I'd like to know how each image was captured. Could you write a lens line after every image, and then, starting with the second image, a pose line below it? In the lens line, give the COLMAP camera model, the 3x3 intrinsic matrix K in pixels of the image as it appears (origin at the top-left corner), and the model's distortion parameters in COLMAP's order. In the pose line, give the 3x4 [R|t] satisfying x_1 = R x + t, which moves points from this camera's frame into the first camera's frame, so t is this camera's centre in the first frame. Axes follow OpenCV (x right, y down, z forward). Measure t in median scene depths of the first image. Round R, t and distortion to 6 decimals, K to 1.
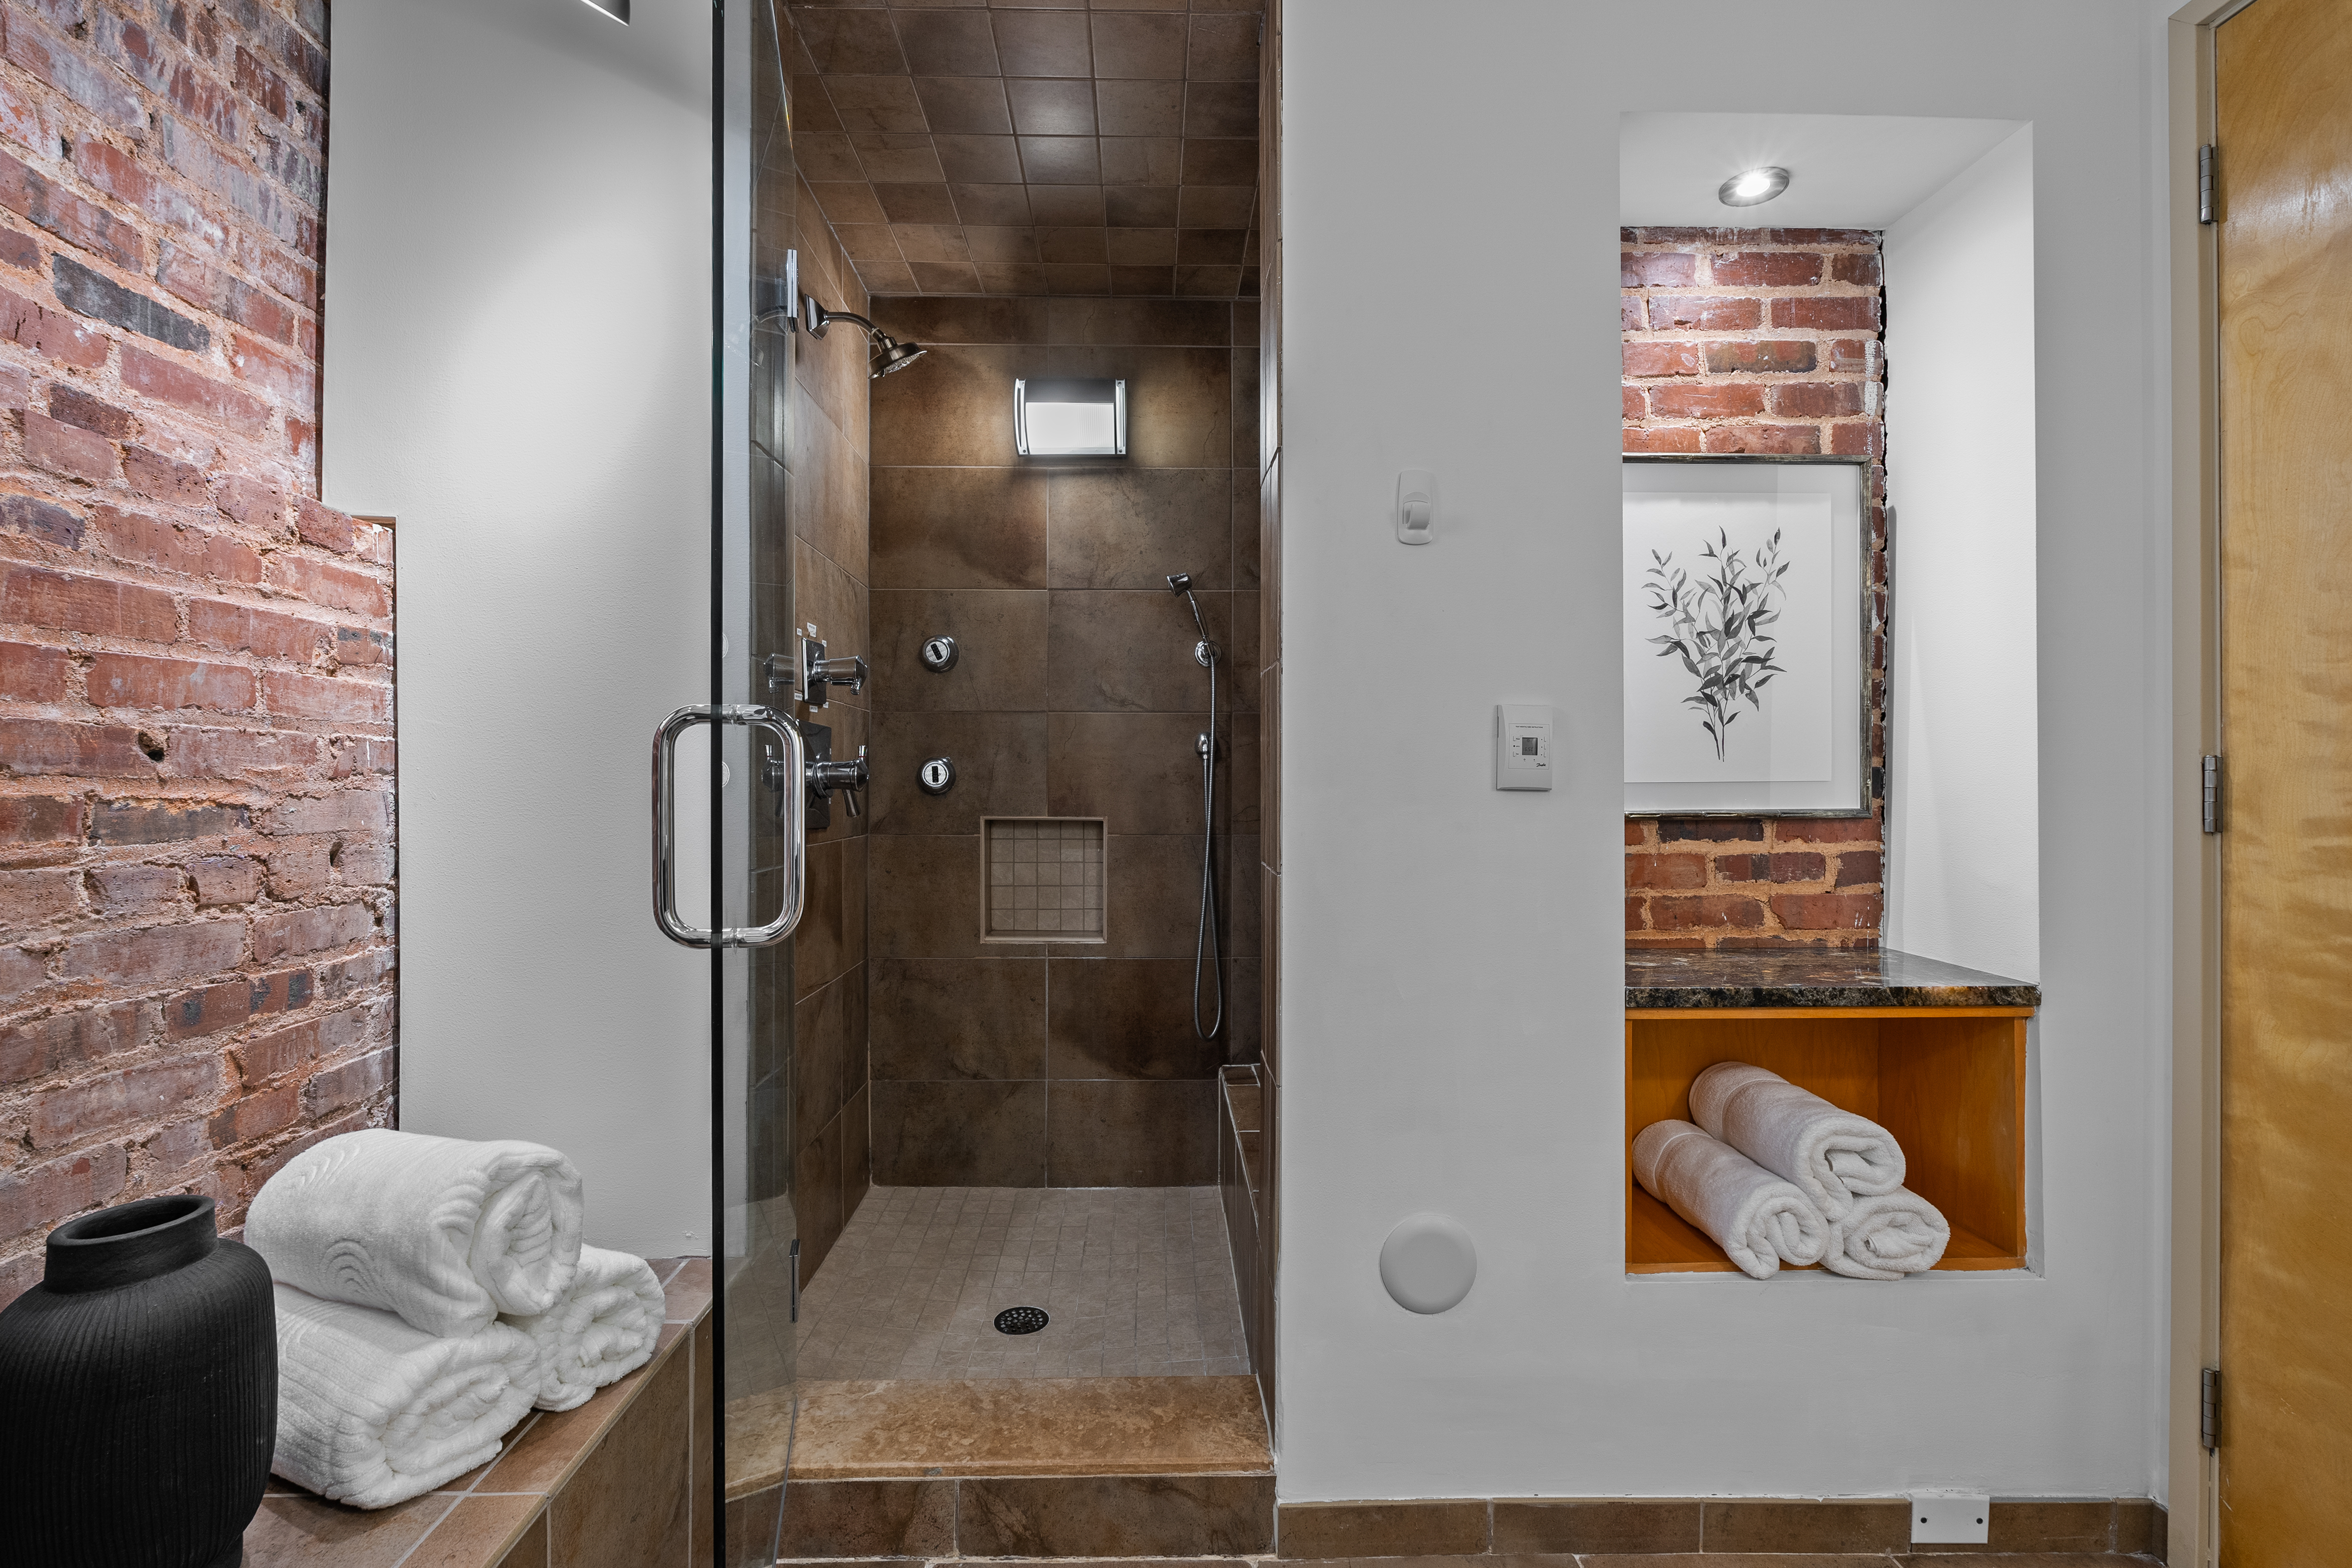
lens RADIAL K [[1035.7, 0, 1166.4], [0, 1035.7, 777.8], [0, 0, 1]] dist [-0.005188, -0.001183]
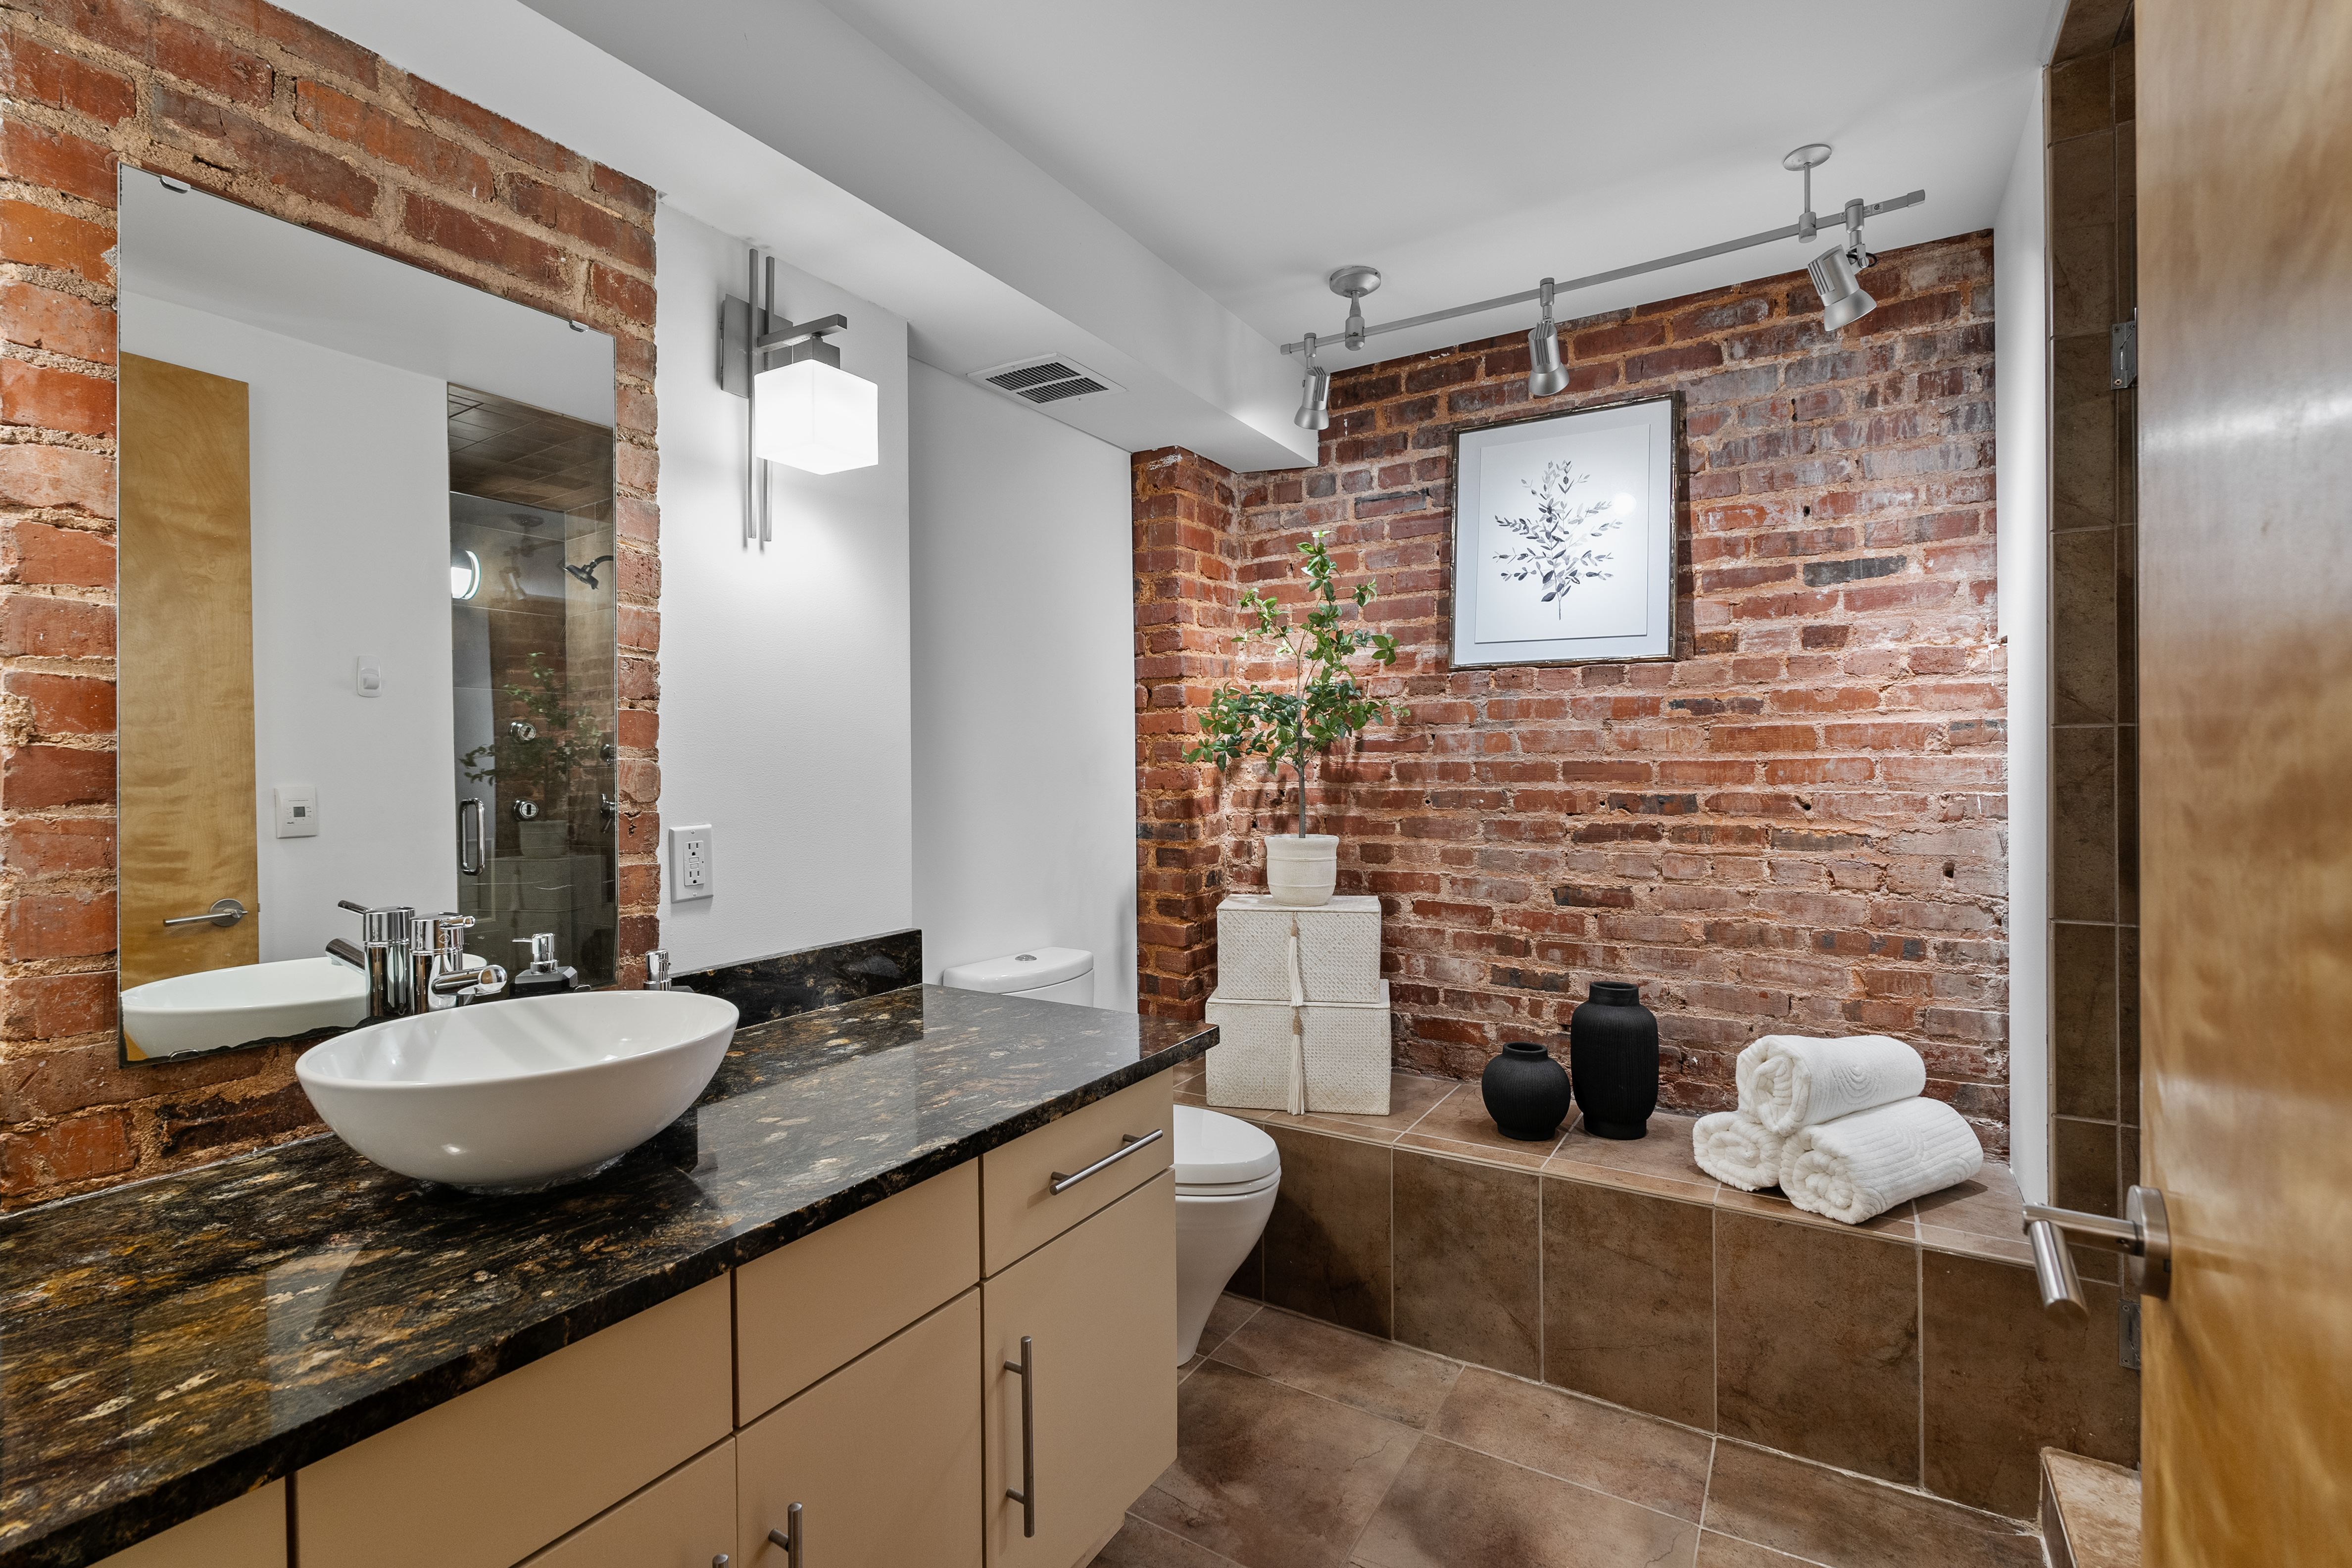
lens RADIAL K [[1035.7, 0, 1166.4], [0, 1035.7, 777.8], [0, 0, 1]] dist [-0.005188, -0.001183]
pose [[-0.562357, 0.011070, -0.826820, 1.300705], [0.009290, 0.999932, 0.007069, -0.099185], [0.826842, -0.003706, -0.562422, 1.043827]]
